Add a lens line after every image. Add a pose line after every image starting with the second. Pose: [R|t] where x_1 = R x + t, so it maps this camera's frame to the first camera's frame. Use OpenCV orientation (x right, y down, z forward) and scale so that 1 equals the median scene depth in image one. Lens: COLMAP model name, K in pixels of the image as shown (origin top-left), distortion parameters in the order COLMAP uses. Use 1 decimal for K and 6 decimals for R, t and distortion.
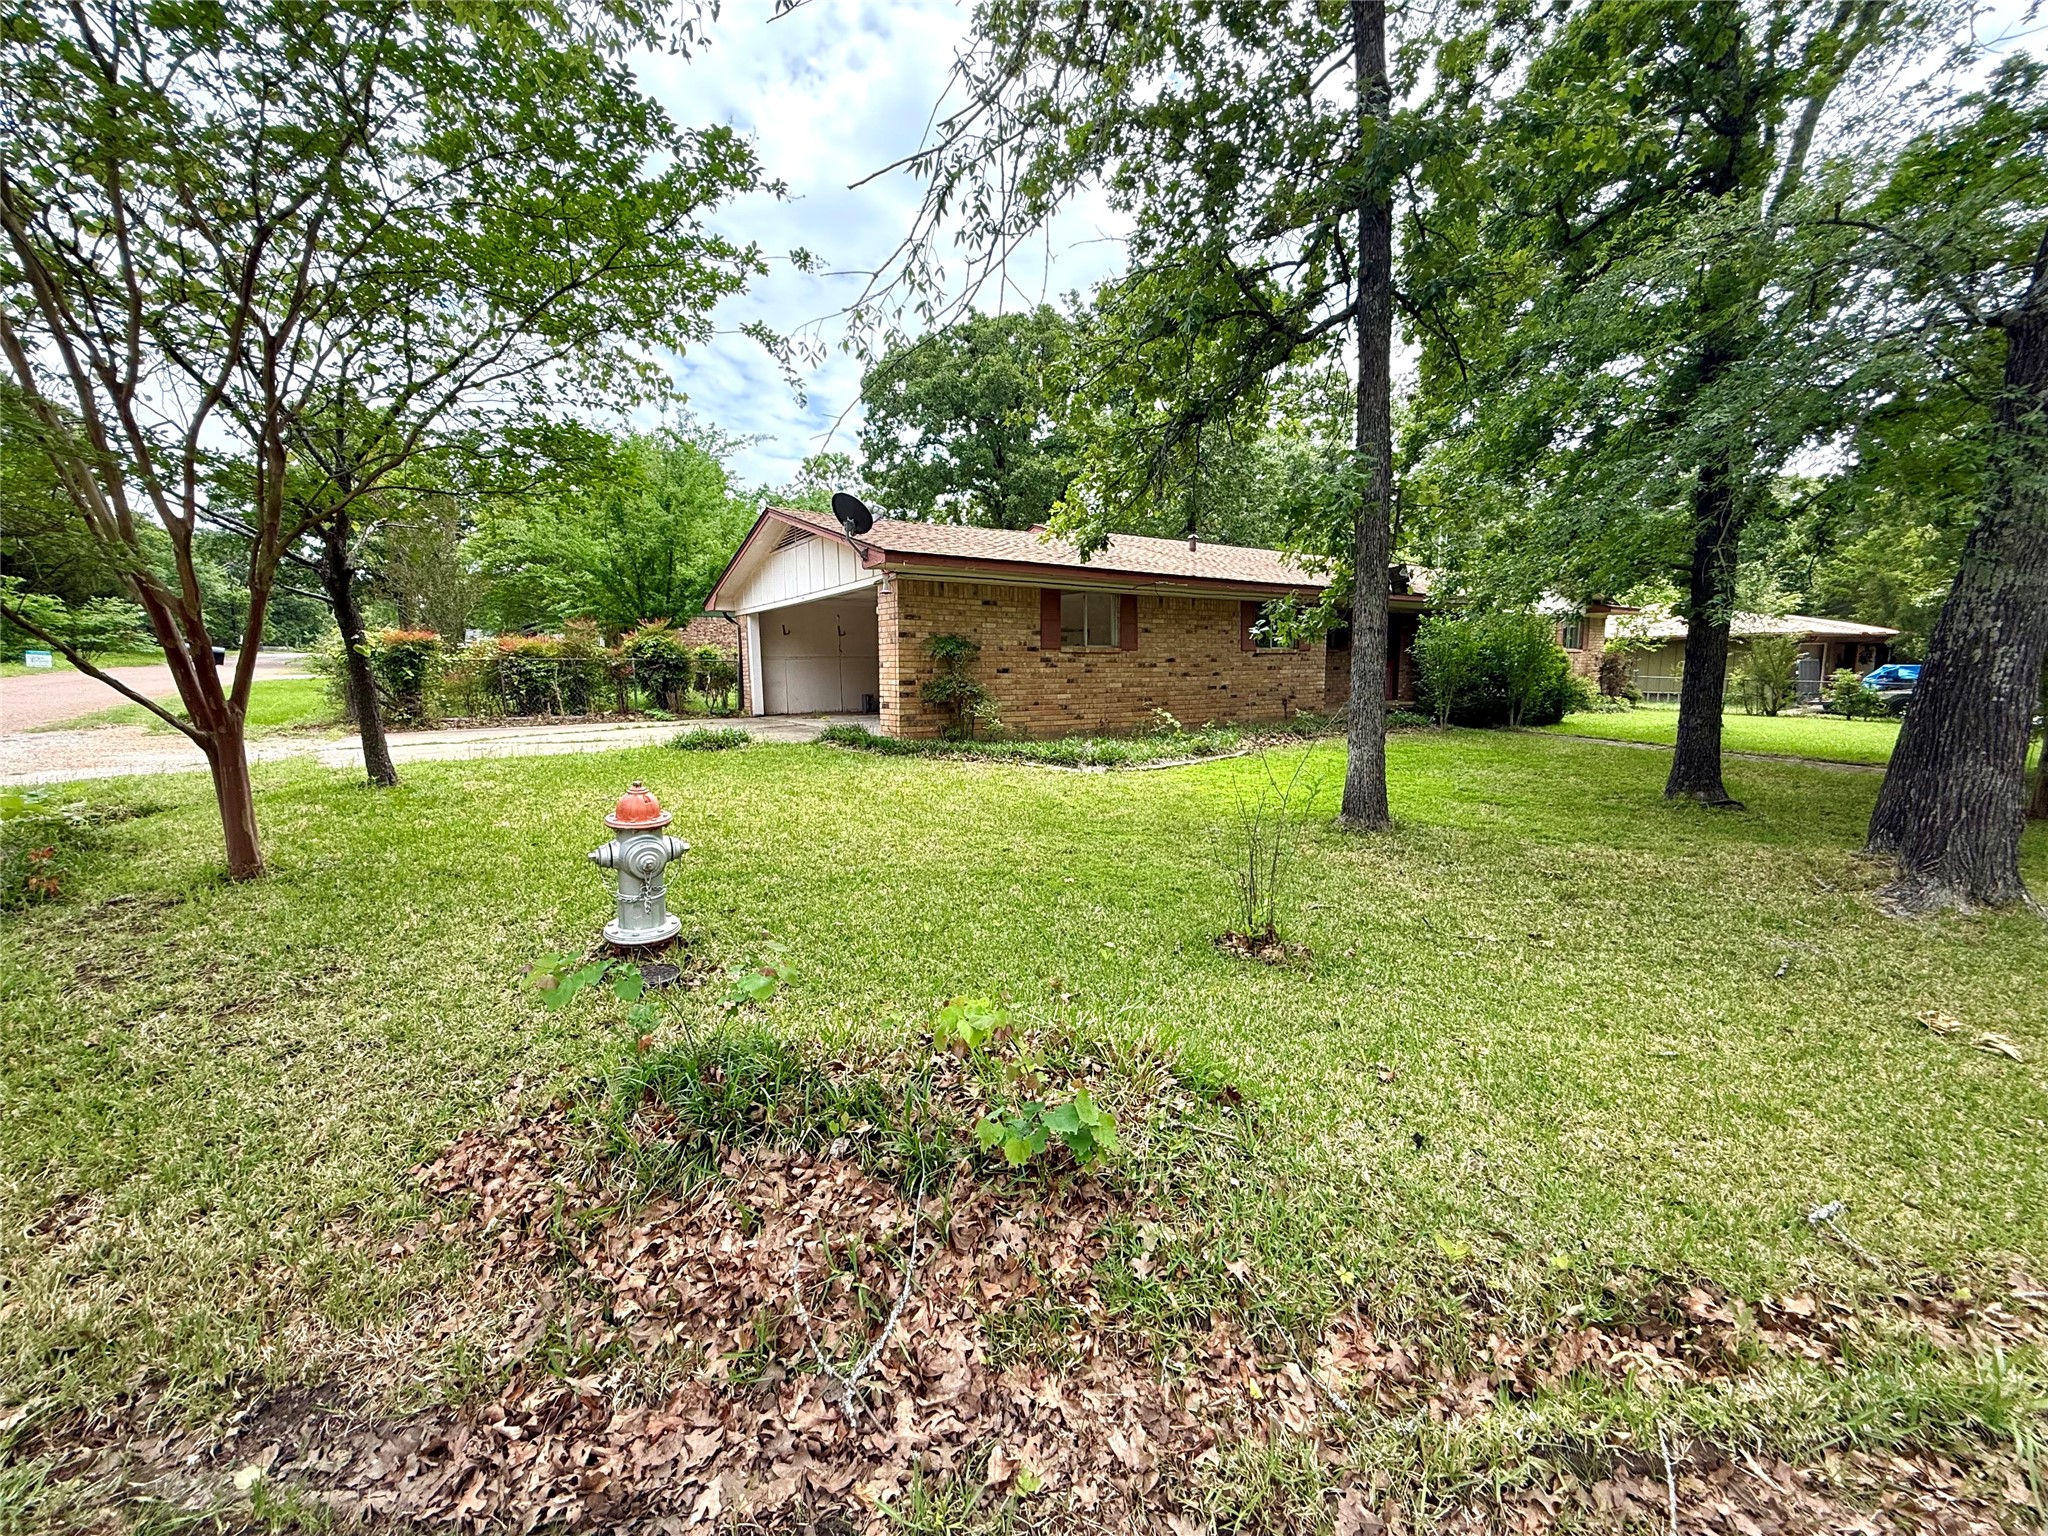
lens RADIAL K [[817.9, 0, 1023.8], [0, 817.9, 765.3], [0, 0, 1]] dist [0.002155, 0.000508]
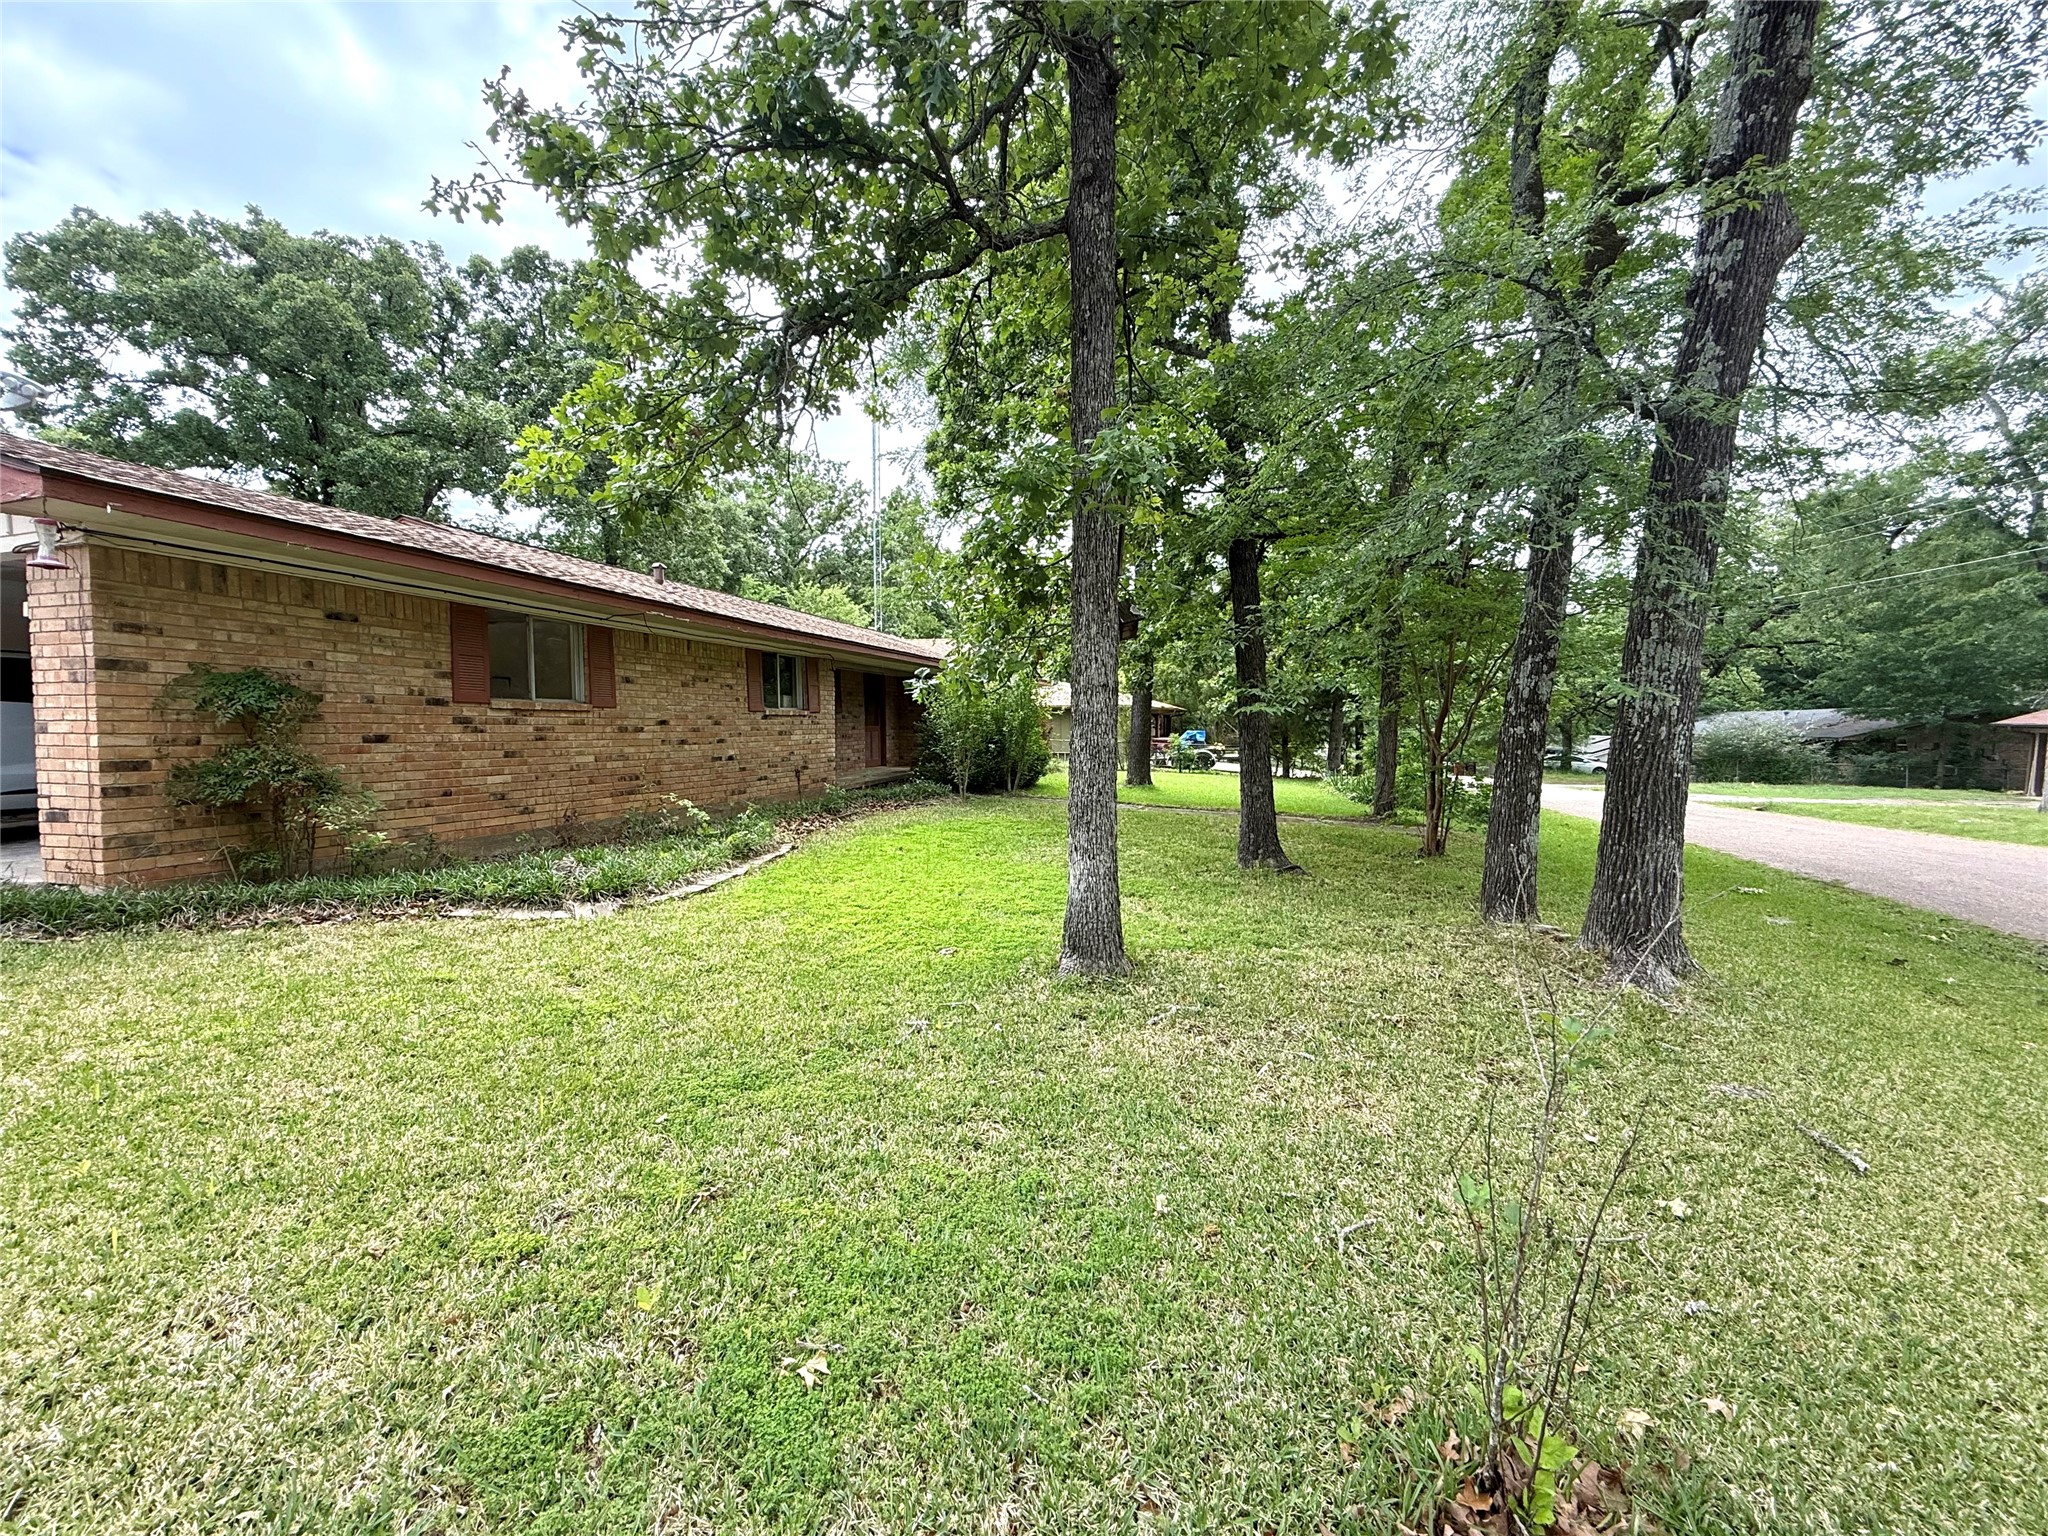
lens RADIAL K [[817.9, 0, 1018.3], [0, 817.9, 773.2], [0, 0, 1]] dist [0.002155, 0.000508]
pose [[0.776872, -0.028123, 0.629031, -0.038769], [0.068250, 0.996877, -0.039722, -0.041019], [-0.625949, 0.073790, 0.776365, 0.300423]]
